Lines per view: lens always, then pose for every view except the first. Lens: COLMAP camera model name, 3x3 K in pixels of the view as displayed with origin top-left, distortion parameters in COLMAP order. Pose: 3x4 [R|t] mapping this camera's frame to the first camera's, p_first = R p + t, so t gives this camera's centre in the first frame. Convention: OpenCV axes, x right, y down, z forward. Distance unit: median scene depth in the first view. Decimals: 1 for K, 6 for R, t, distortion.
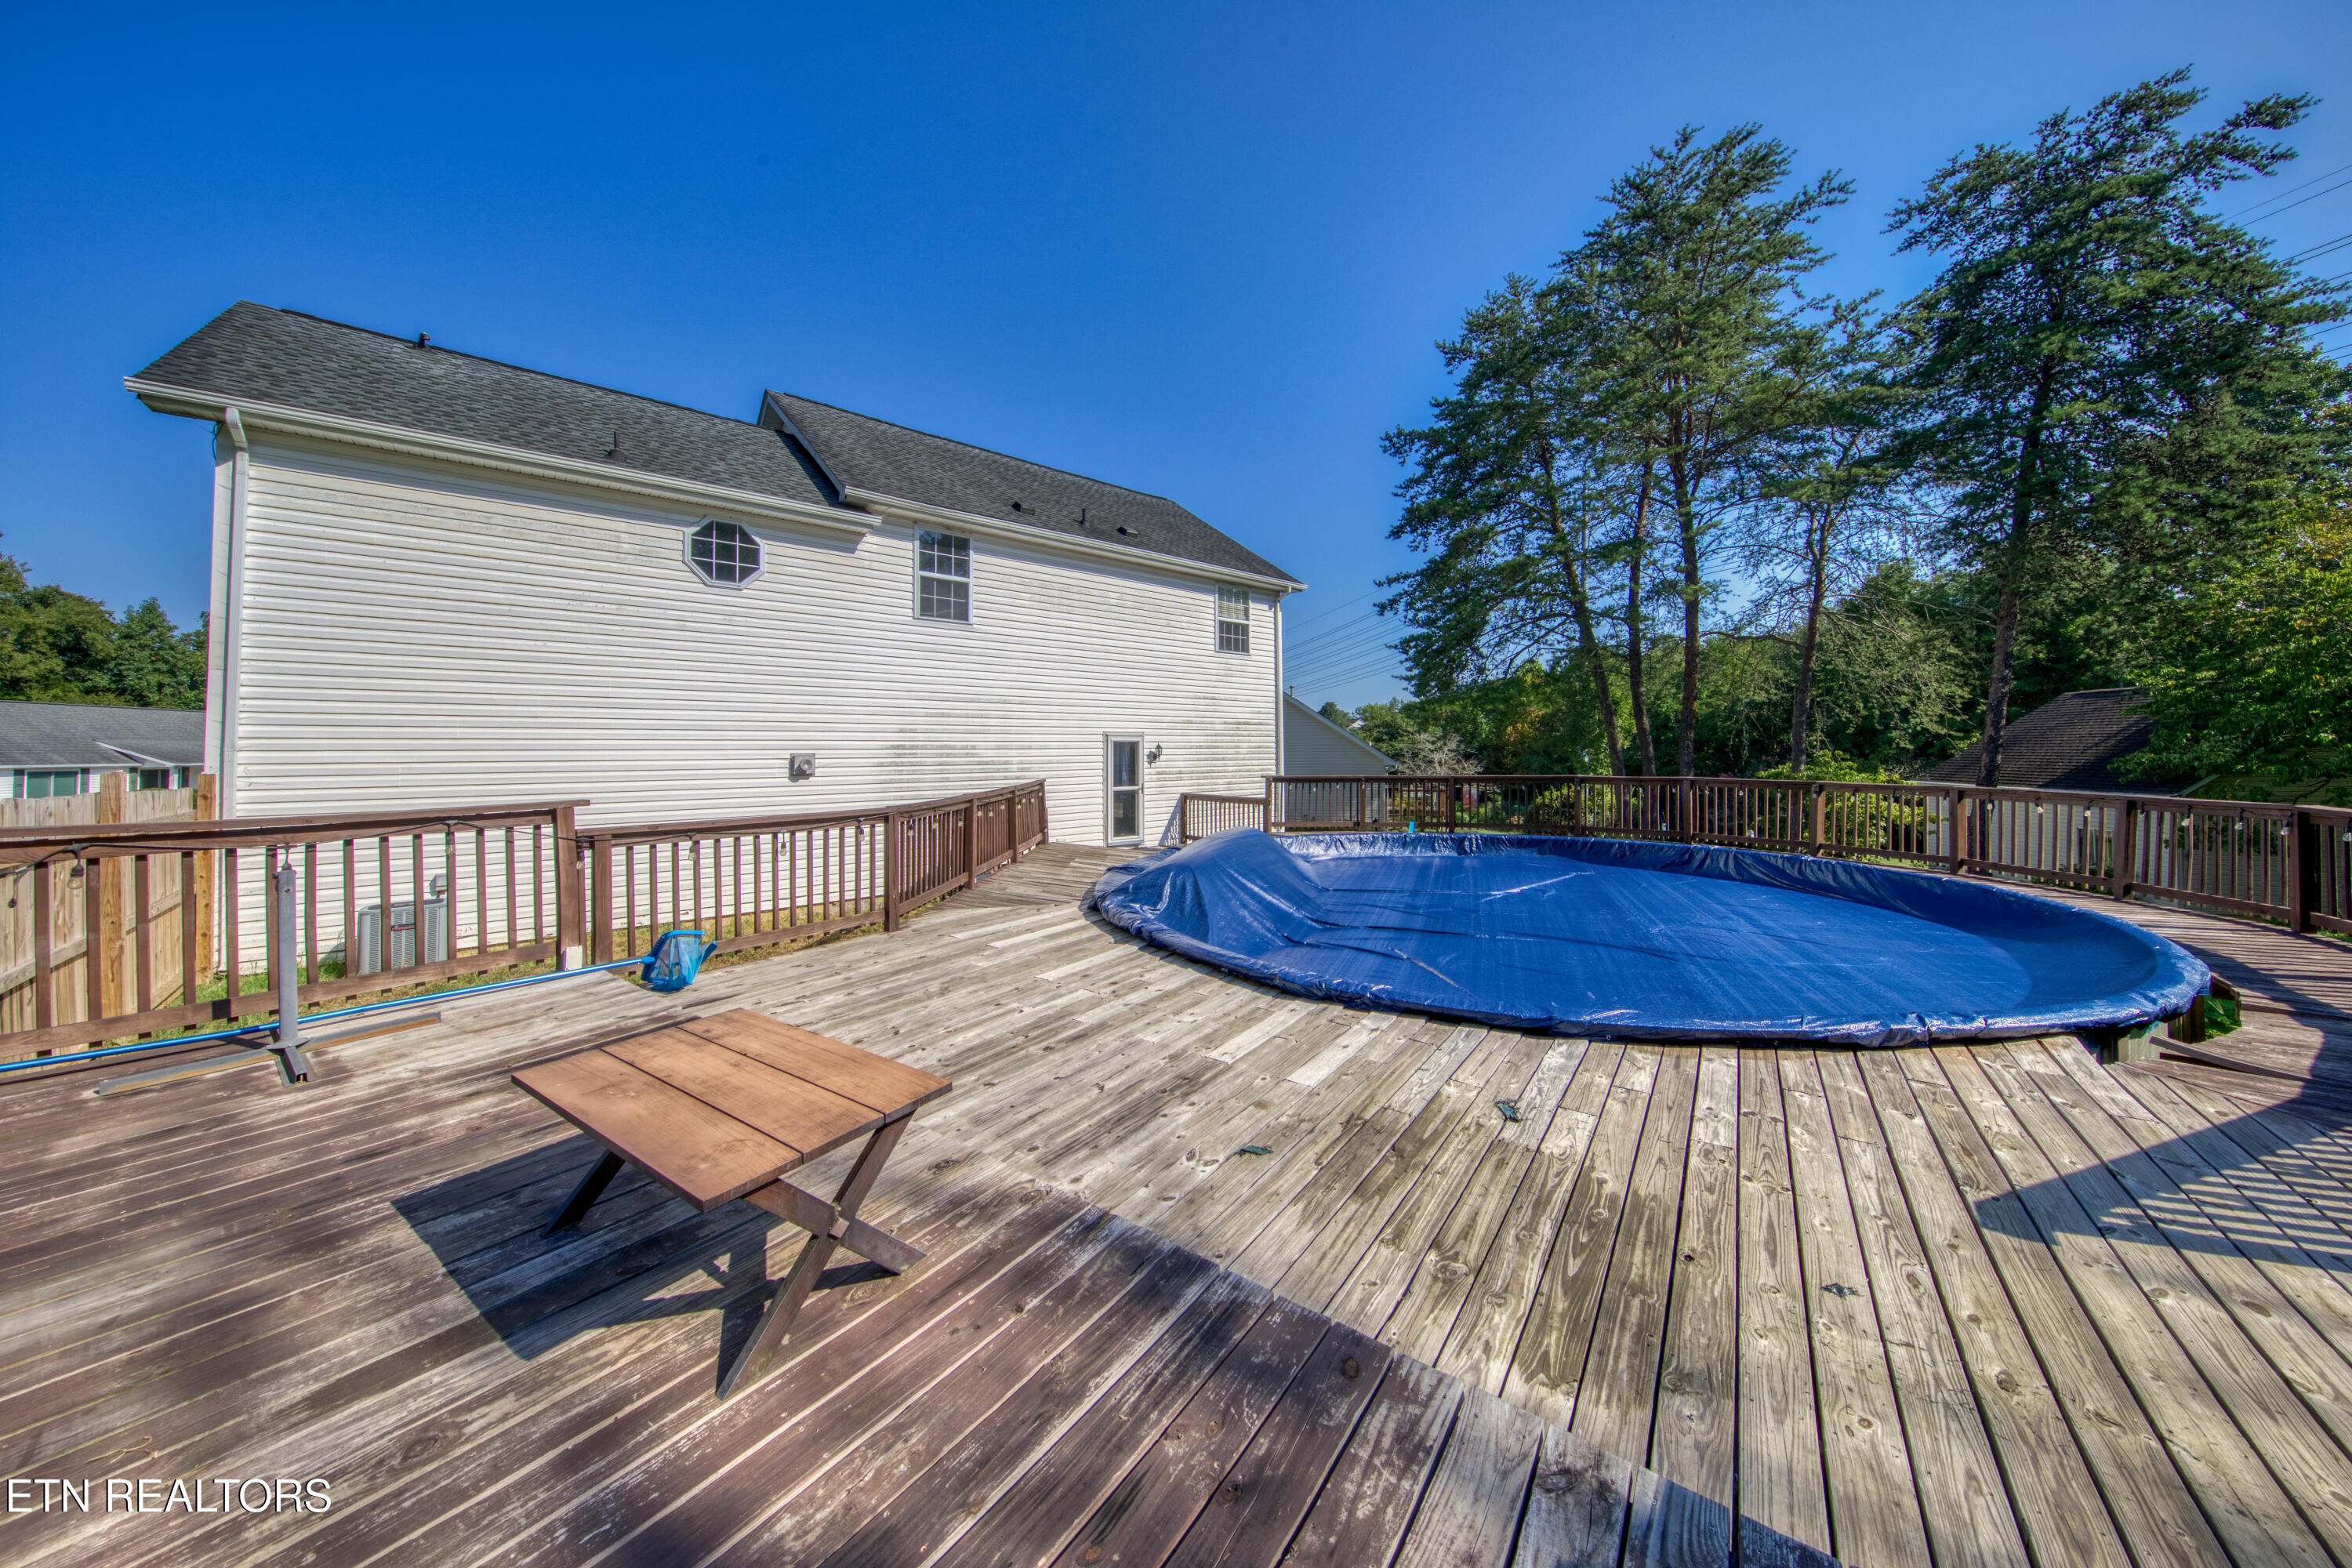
lens RADIAL K [[758.1, 0, 1161.2], [0, 758.1, 723.2], [0, 0, 1]] dist [0.008943, -0.001230]
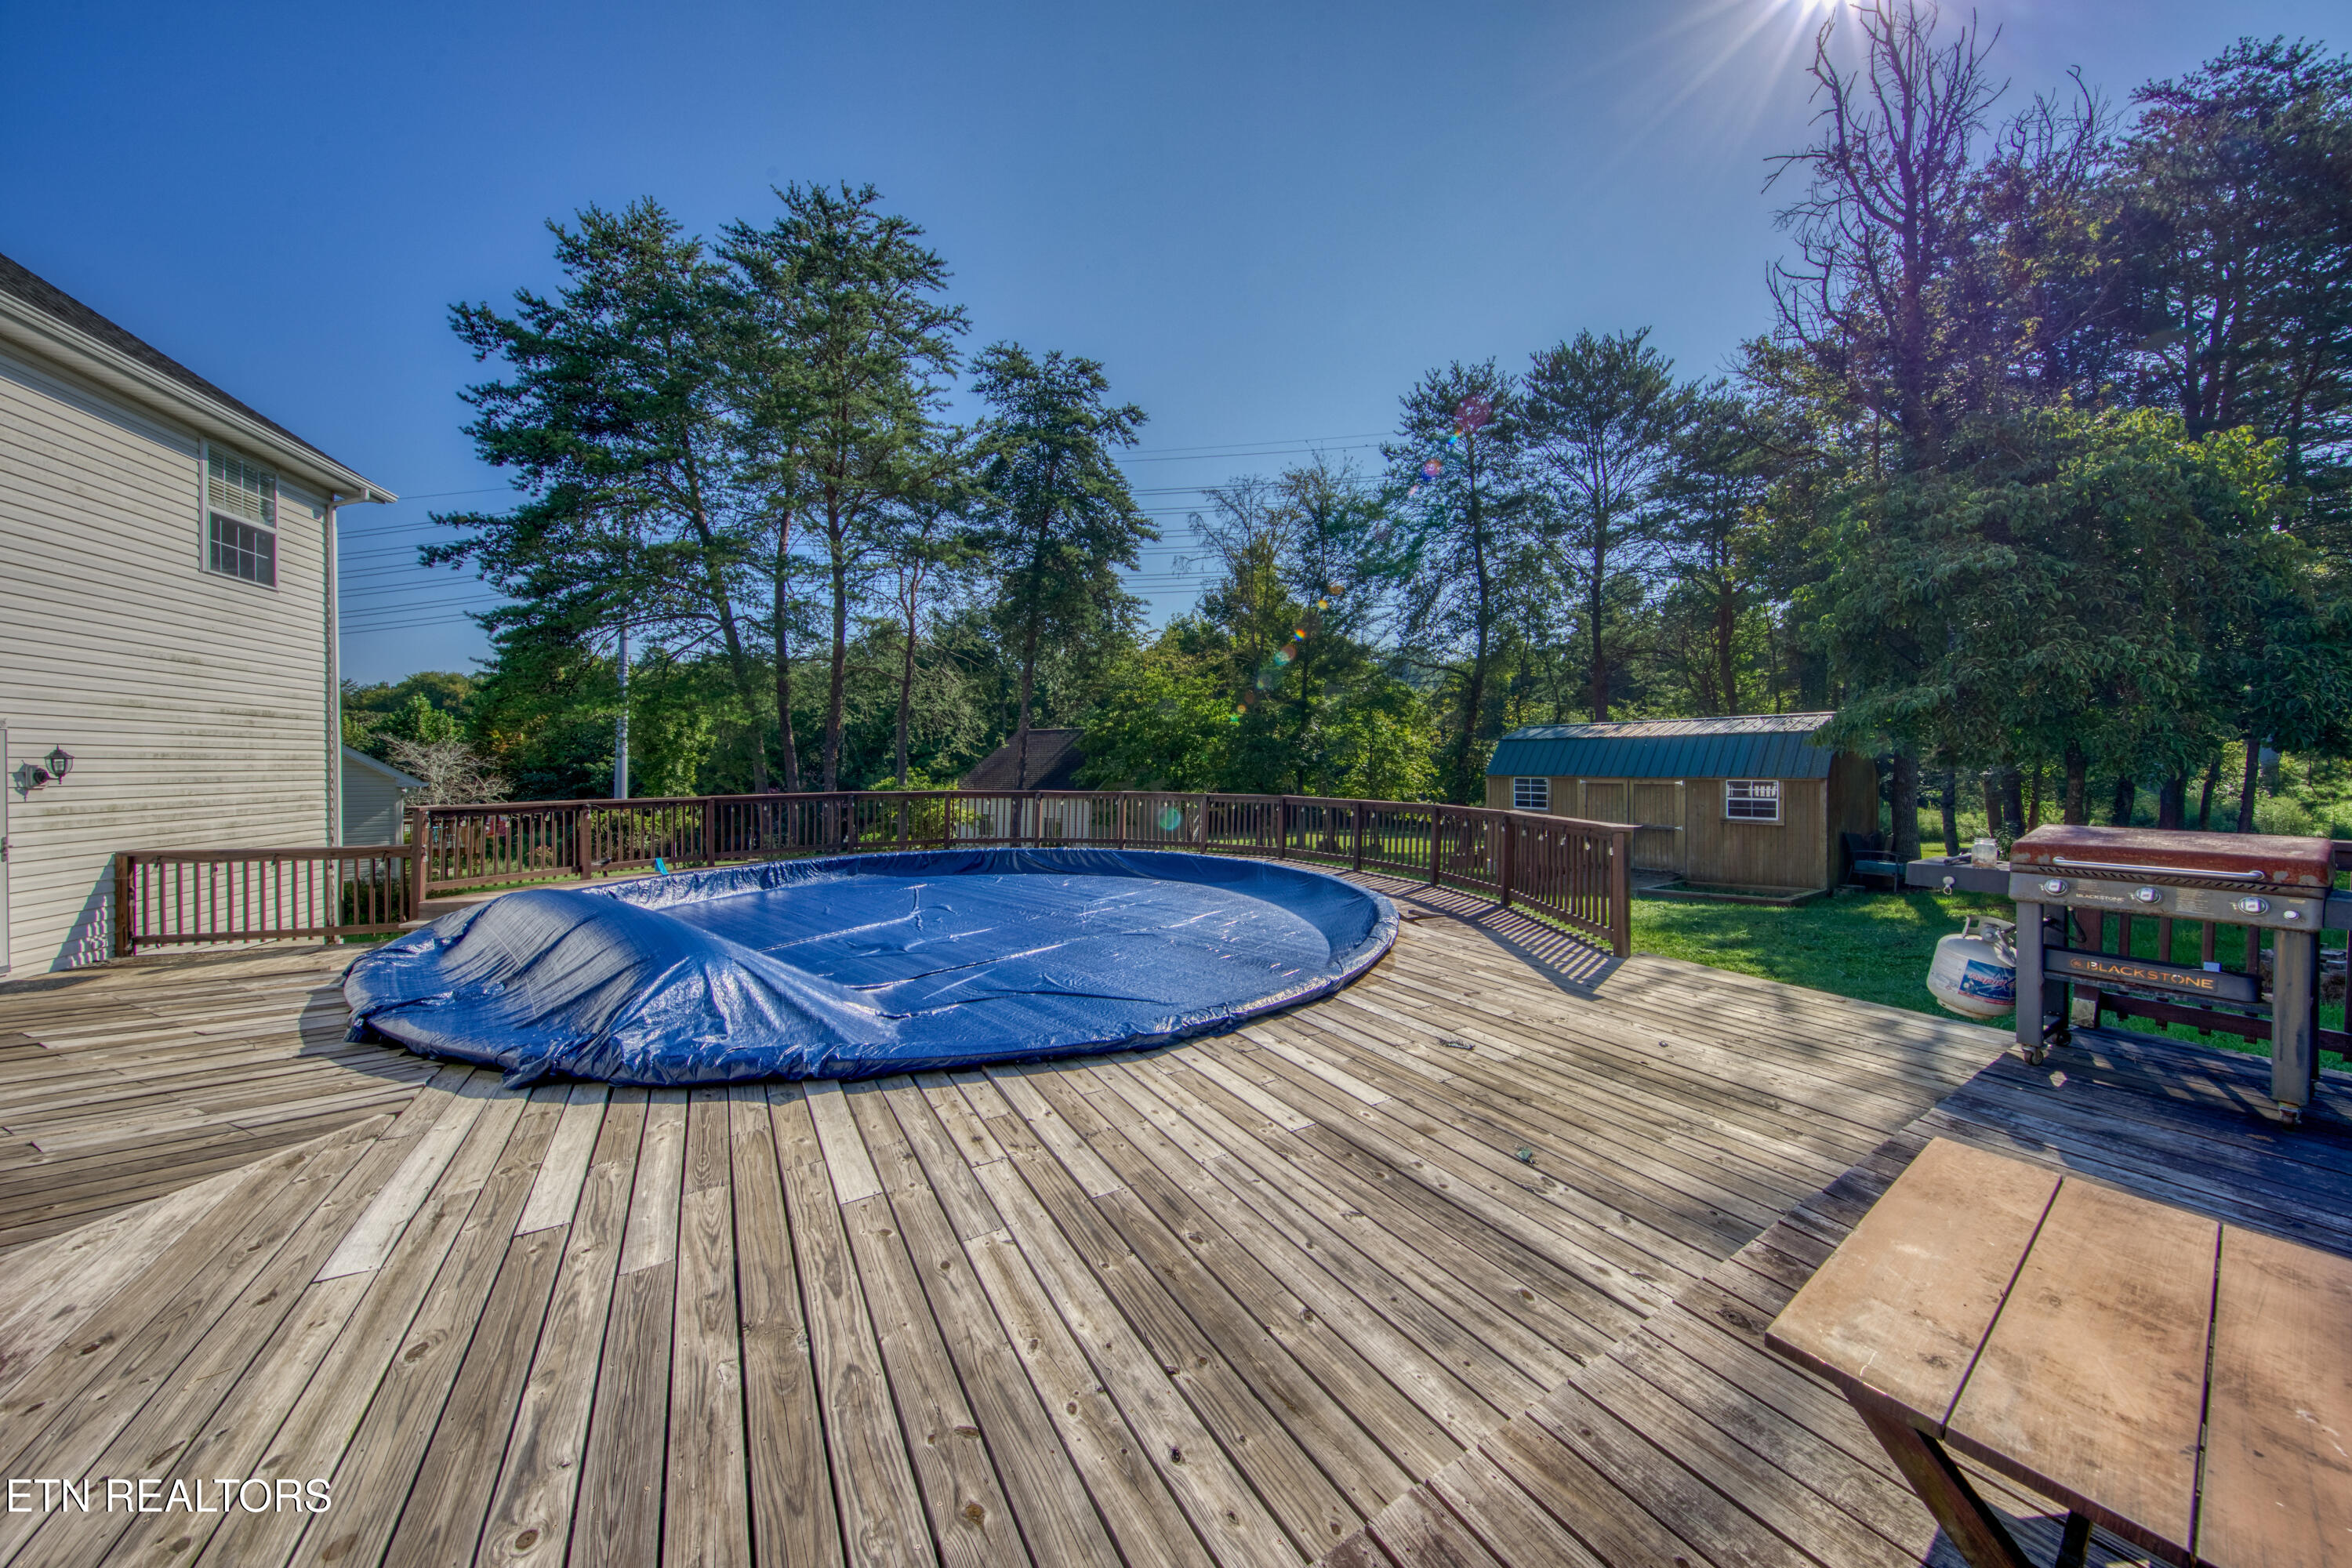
lens RADIAL K [[758.1, 0, 1200.2], [0, 758.1, 767.2], [0, 0, 1]] dist [0.008943, -0.001230]
pose [[0.364594, 0.002485, 0.931163, -0.146585], [-0.036030, 0.999285, 0.011440, 0.007135], [-0.930469, -0.037720, 0.364423, 0.157890]]
